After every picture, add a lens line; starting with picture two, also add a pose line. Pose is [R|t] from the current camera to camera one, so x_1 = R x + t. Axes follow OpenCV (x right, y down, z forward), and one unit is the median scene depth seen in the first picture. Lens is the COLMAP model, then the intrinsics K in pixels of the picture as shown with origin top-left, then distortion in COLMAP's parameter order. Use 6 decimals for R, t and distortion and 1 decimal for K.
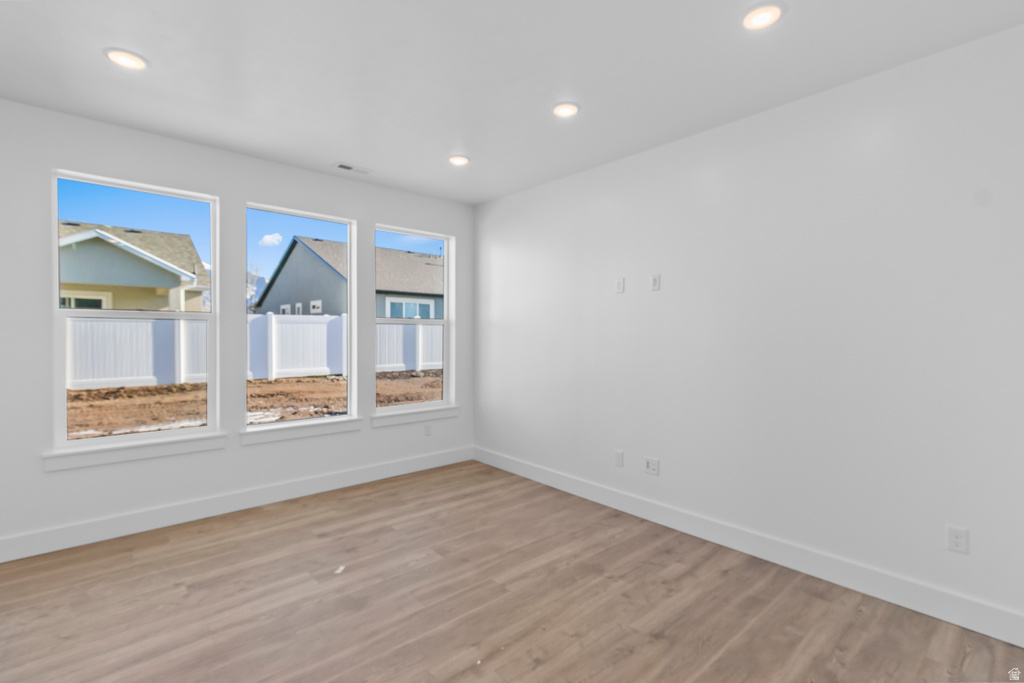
lens RADIAL K [[478.9, 0, 519.5], [0, 478.9, 341.5], [0, 0, 1]] dist [0.015469, -0.001762]
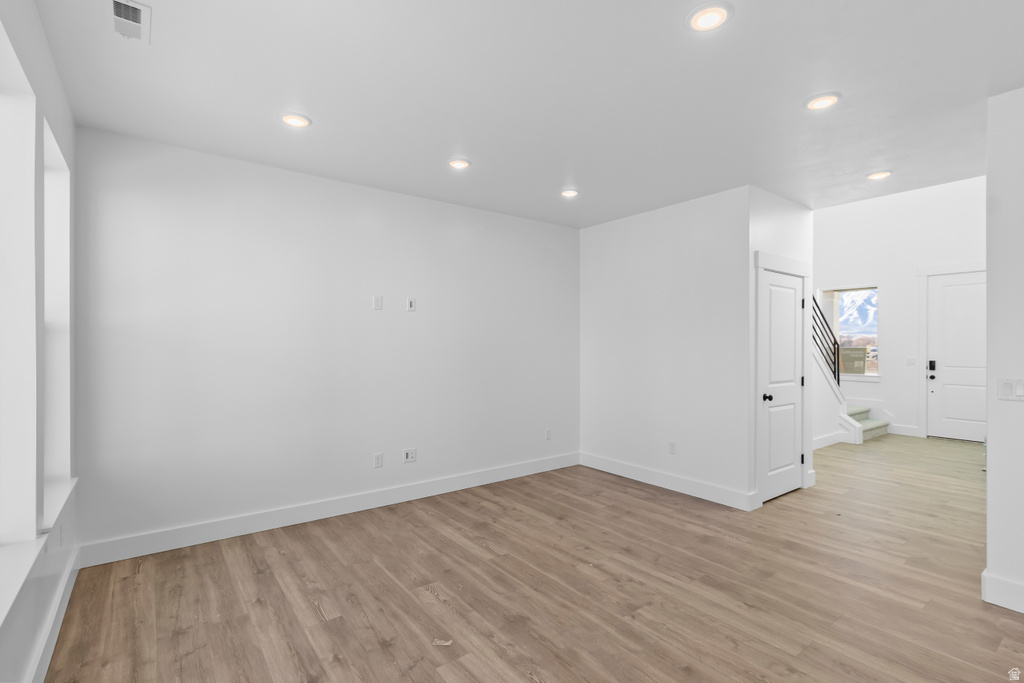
lens RADIAL K [[478.9, 0, 518.8], [0, 478.9, 341.7], [0, 0, 1]] dist [0.015469, -0.001762]
pose [[0.072662, 0.003048, 0.997352, -1.114963], [0.014470, 0.999887, -0.004110, -0.023600], [-0.997252, 0.014730, 0.072609, 0.765651]]
